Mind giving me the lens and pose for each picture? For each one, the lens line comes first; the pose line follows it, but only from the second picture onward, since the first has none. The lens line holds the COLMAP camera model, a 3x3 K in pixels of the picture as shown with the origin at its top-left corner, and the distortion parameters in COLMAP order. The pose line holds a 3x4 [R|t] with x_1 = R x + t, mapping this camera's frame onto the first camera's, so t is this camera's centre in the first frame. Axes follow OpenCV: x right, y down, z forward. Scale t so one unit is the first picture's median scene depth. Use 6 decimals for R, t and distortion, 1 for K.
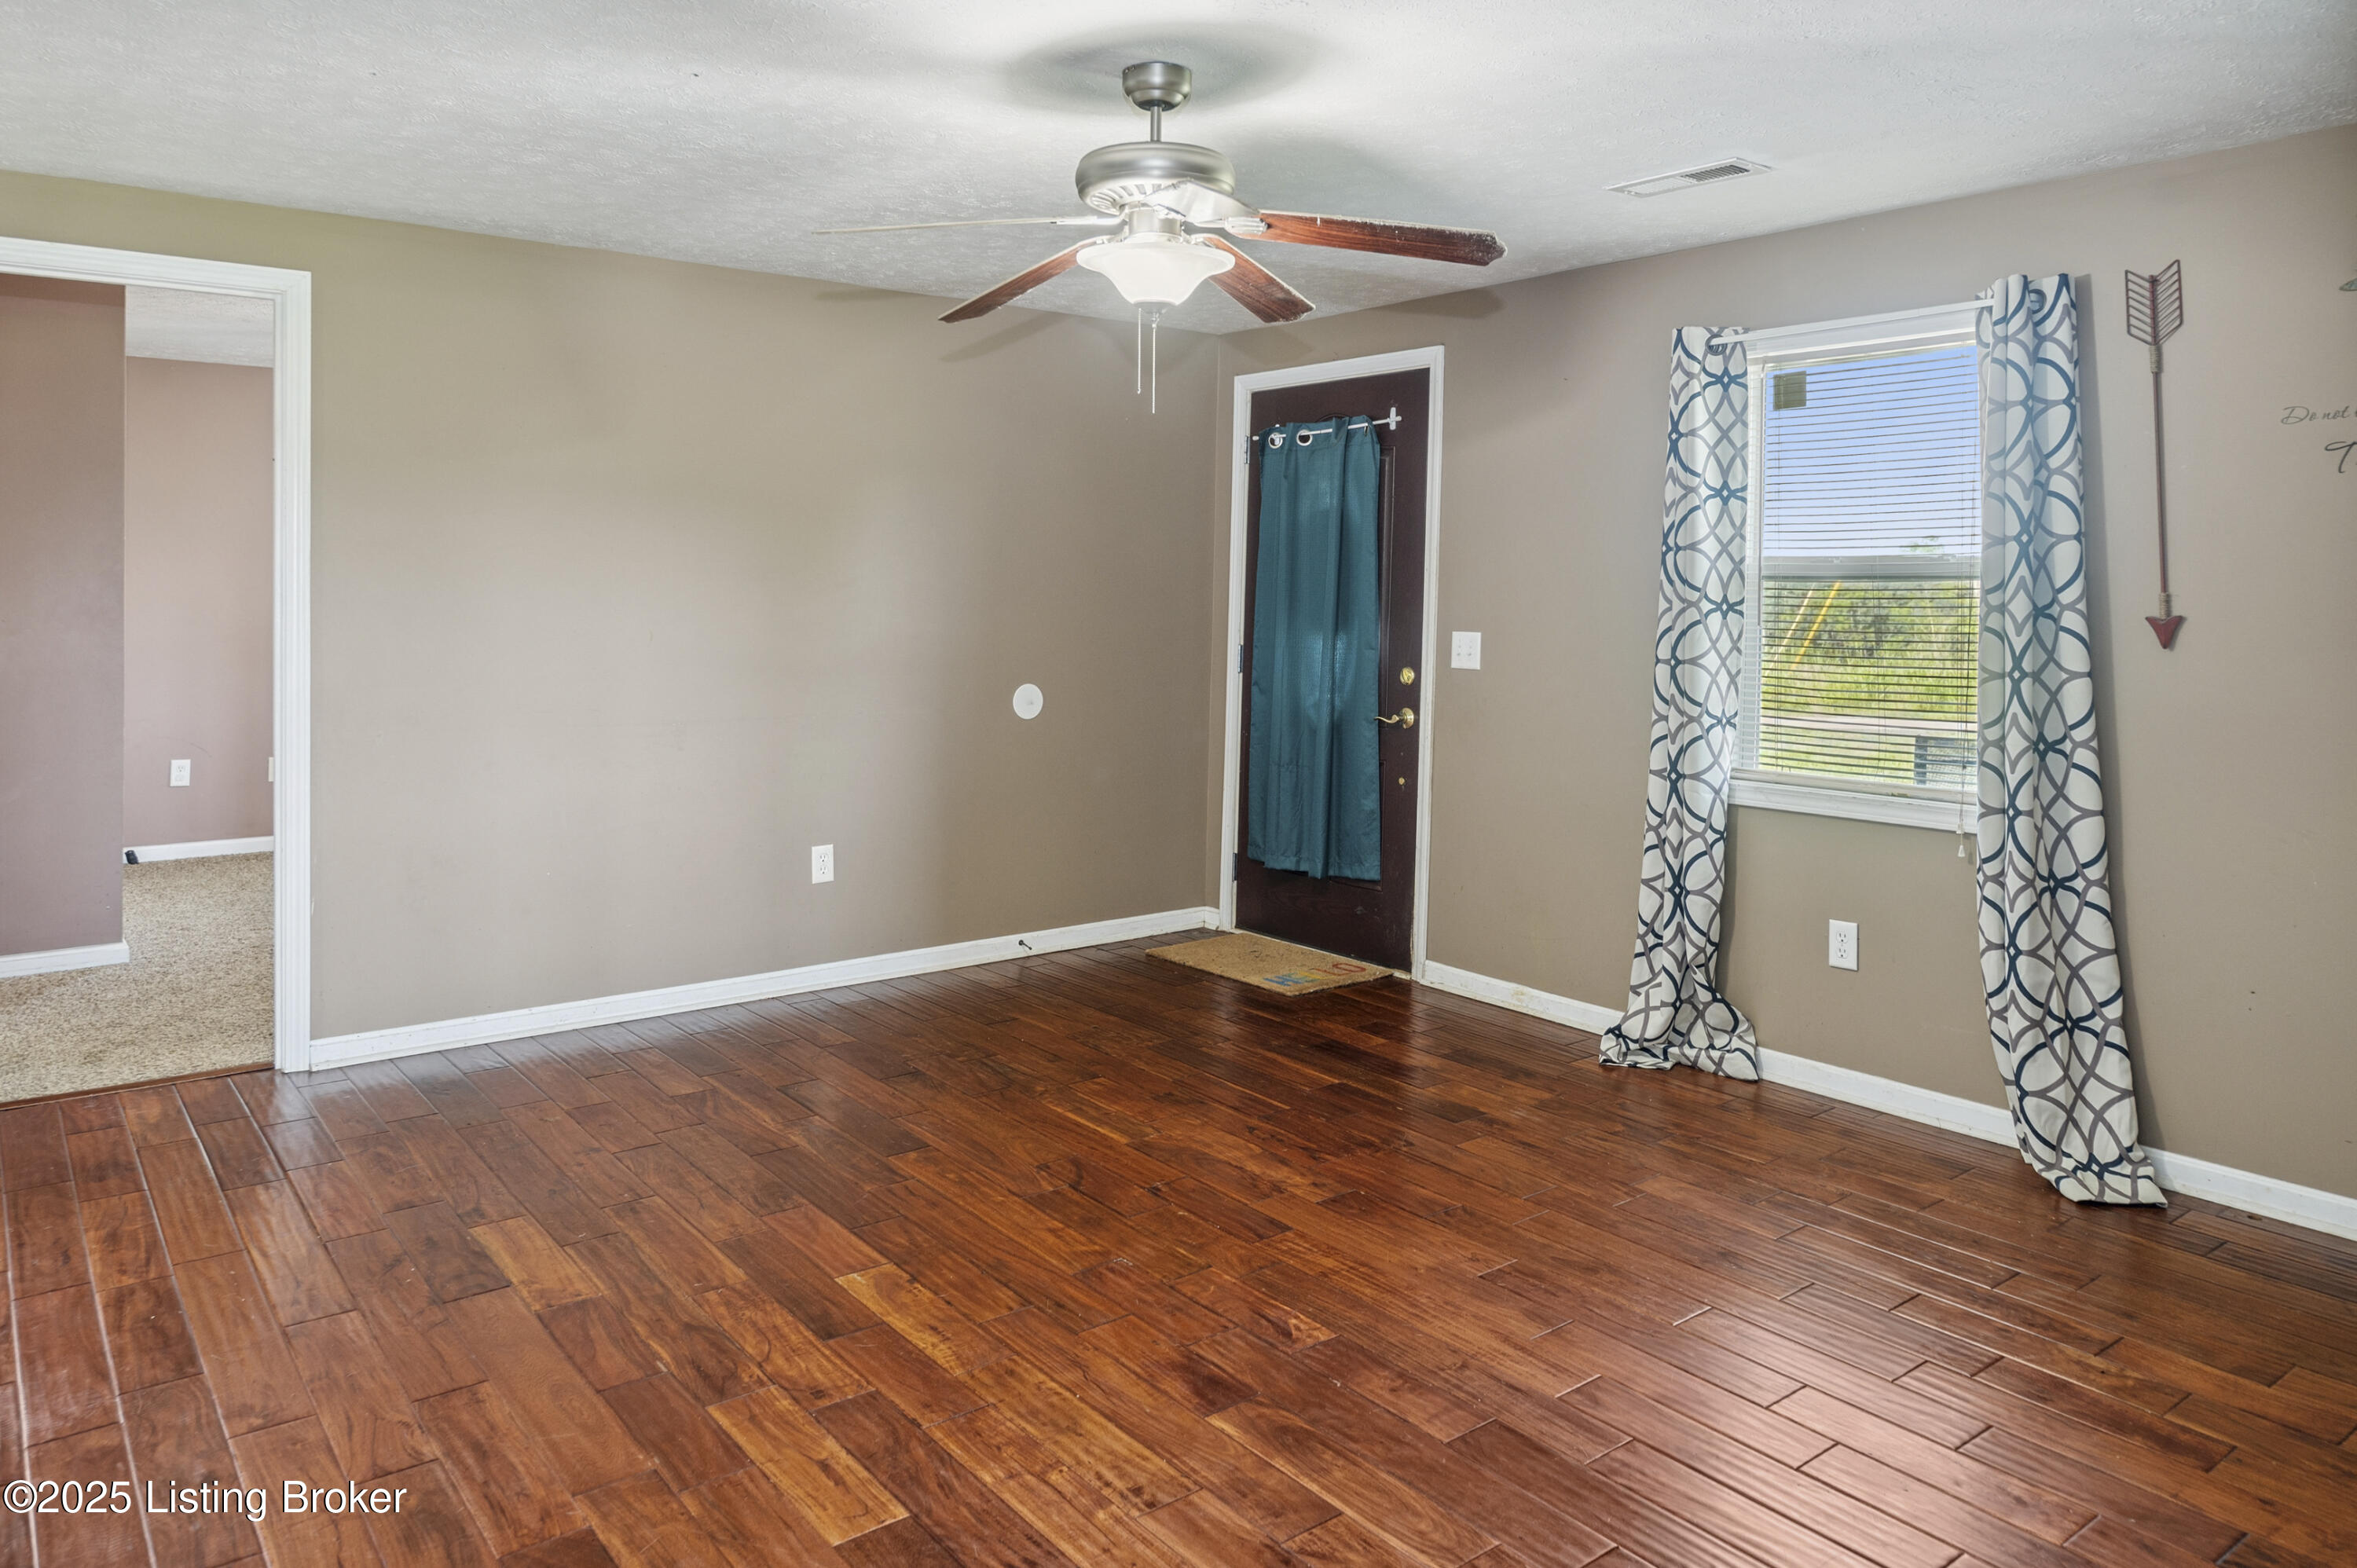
lens RADIAL K [[1580.0, 0, 1178.9], [0, 1580.0, 786.0], [0, 0, 1]] dist [-0.008928, -0.001464]
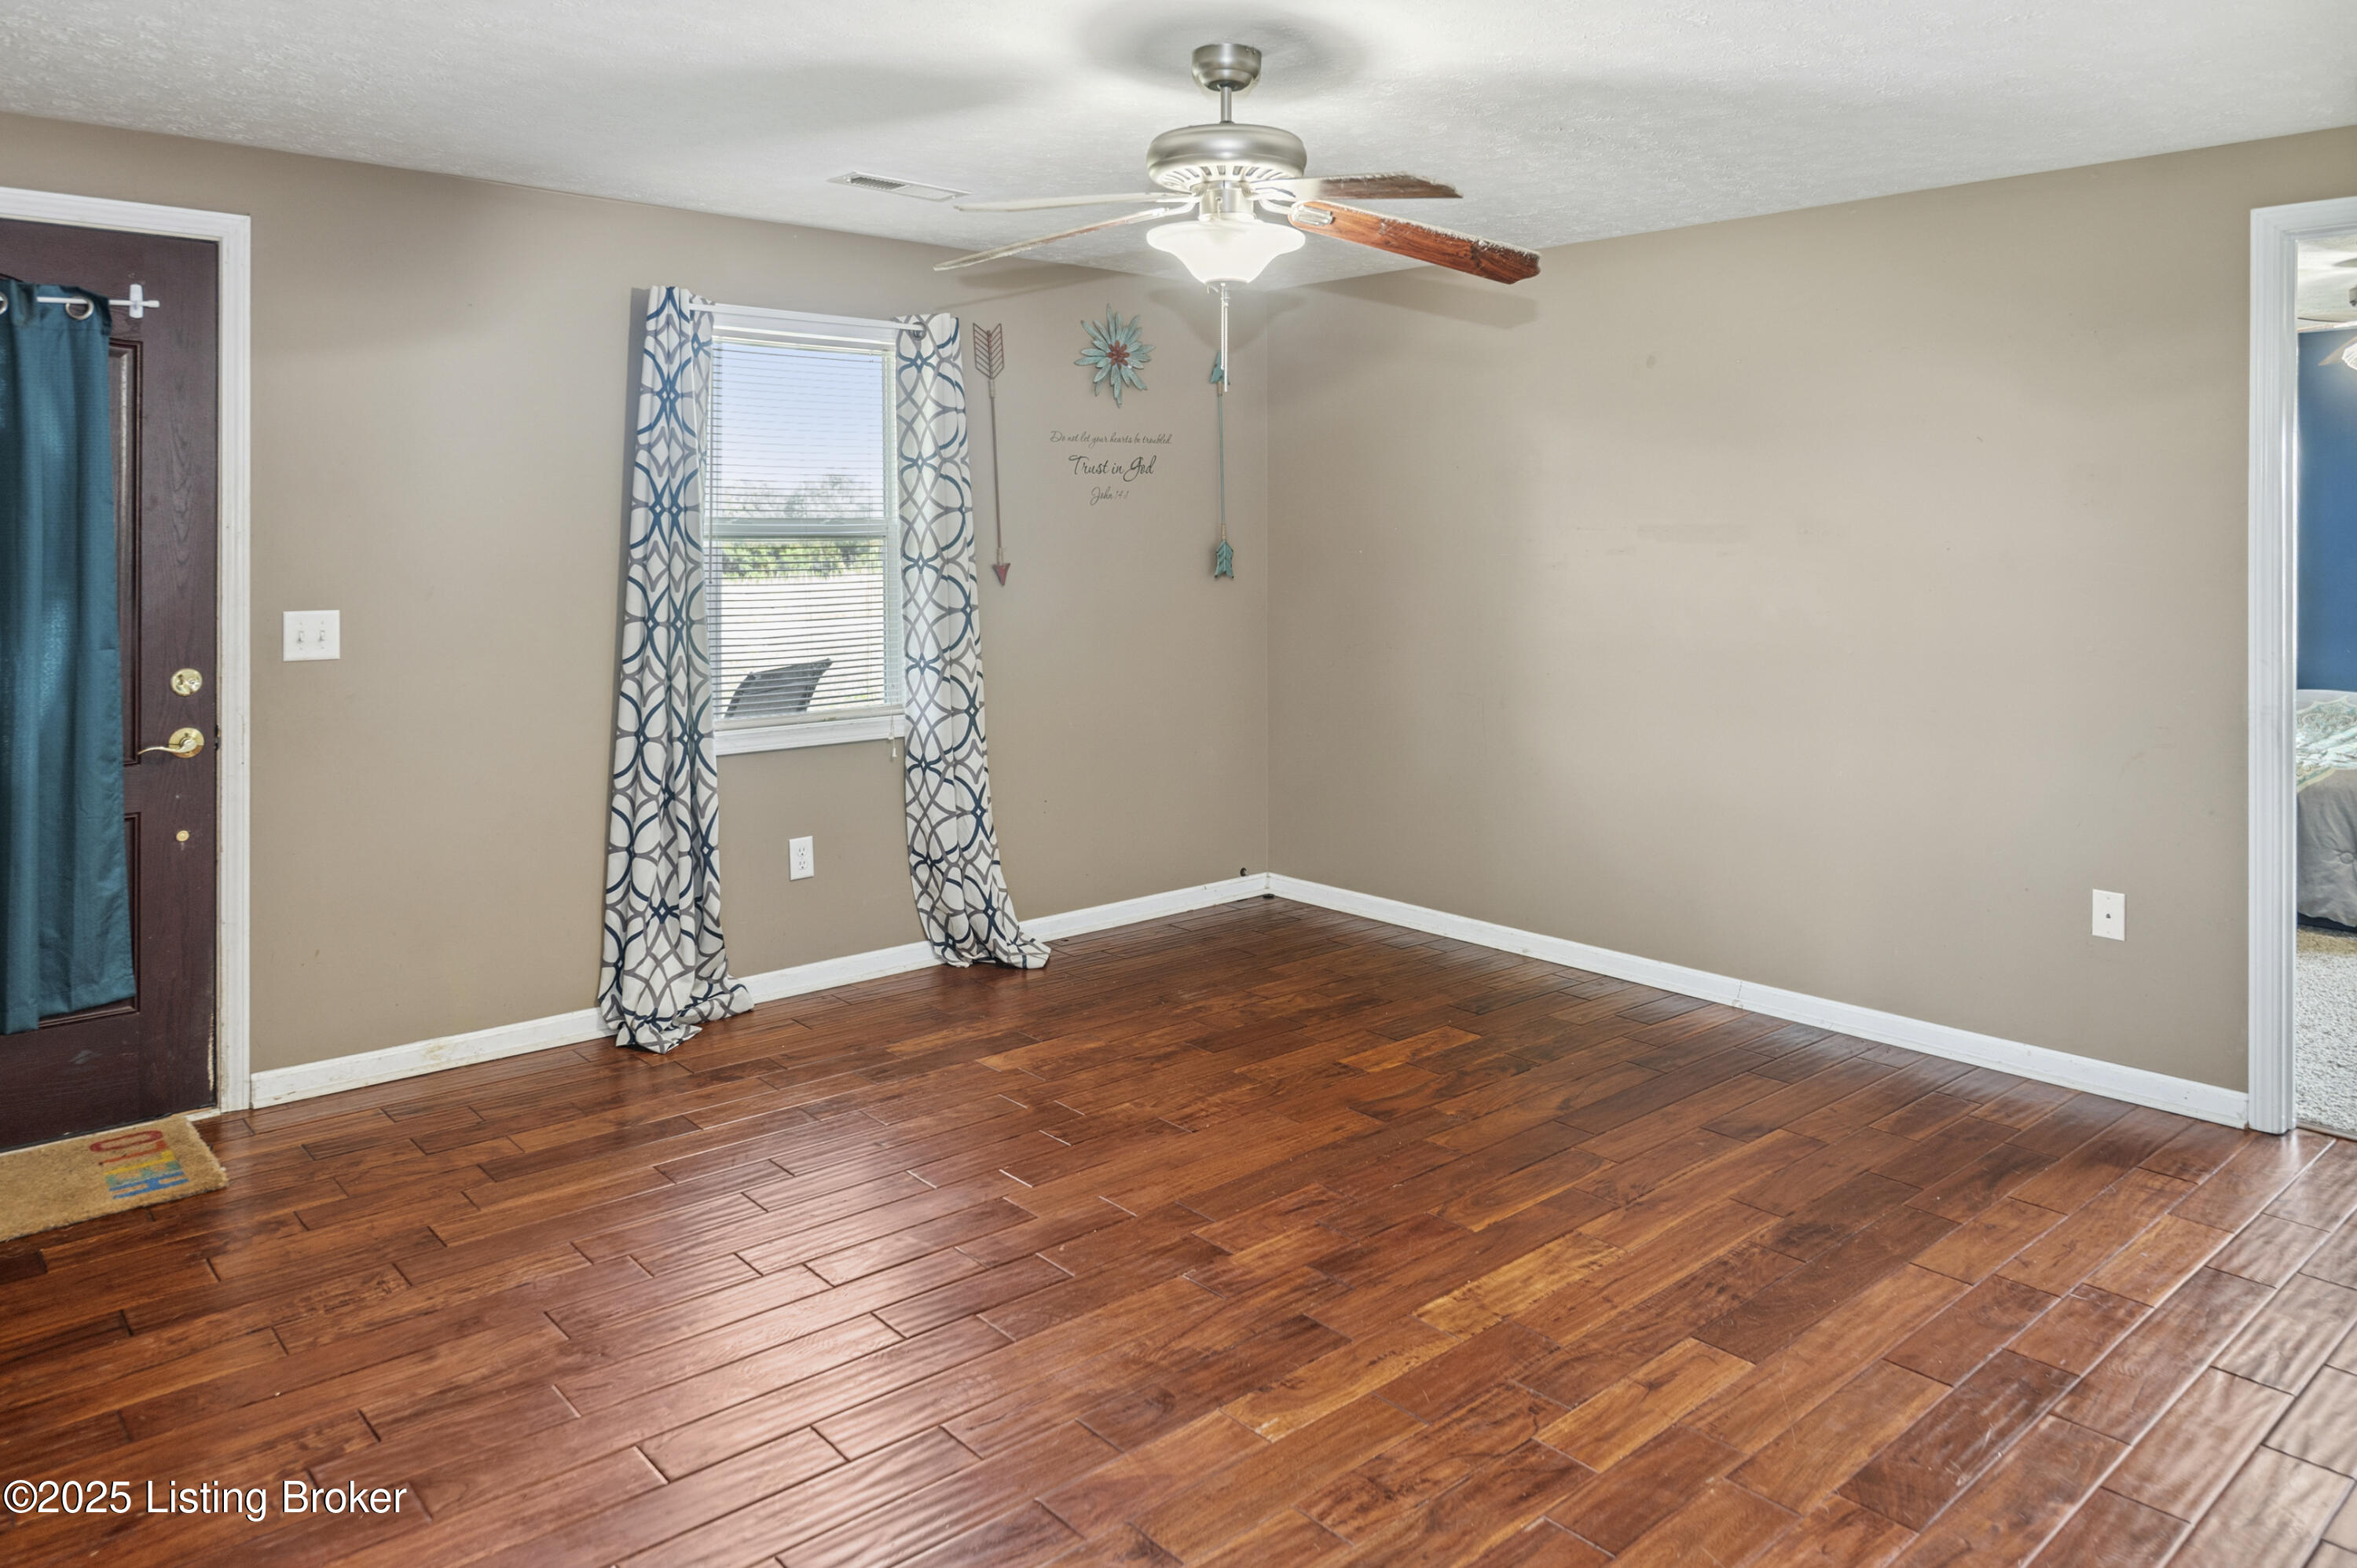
lens RADIAL K [[1580.0, 0, 1179.2], [0, 1580.0, 696.5], [0, 0, 1]] dist [-0.008928, -0.001464]
pose [[-0.074443, -0.111626, 0.990958, -0.671022], [0.120860, 0.985380, 0.120077, -0.110796], [-0.989874, 0.128706, -0.059864, 0.731782]]
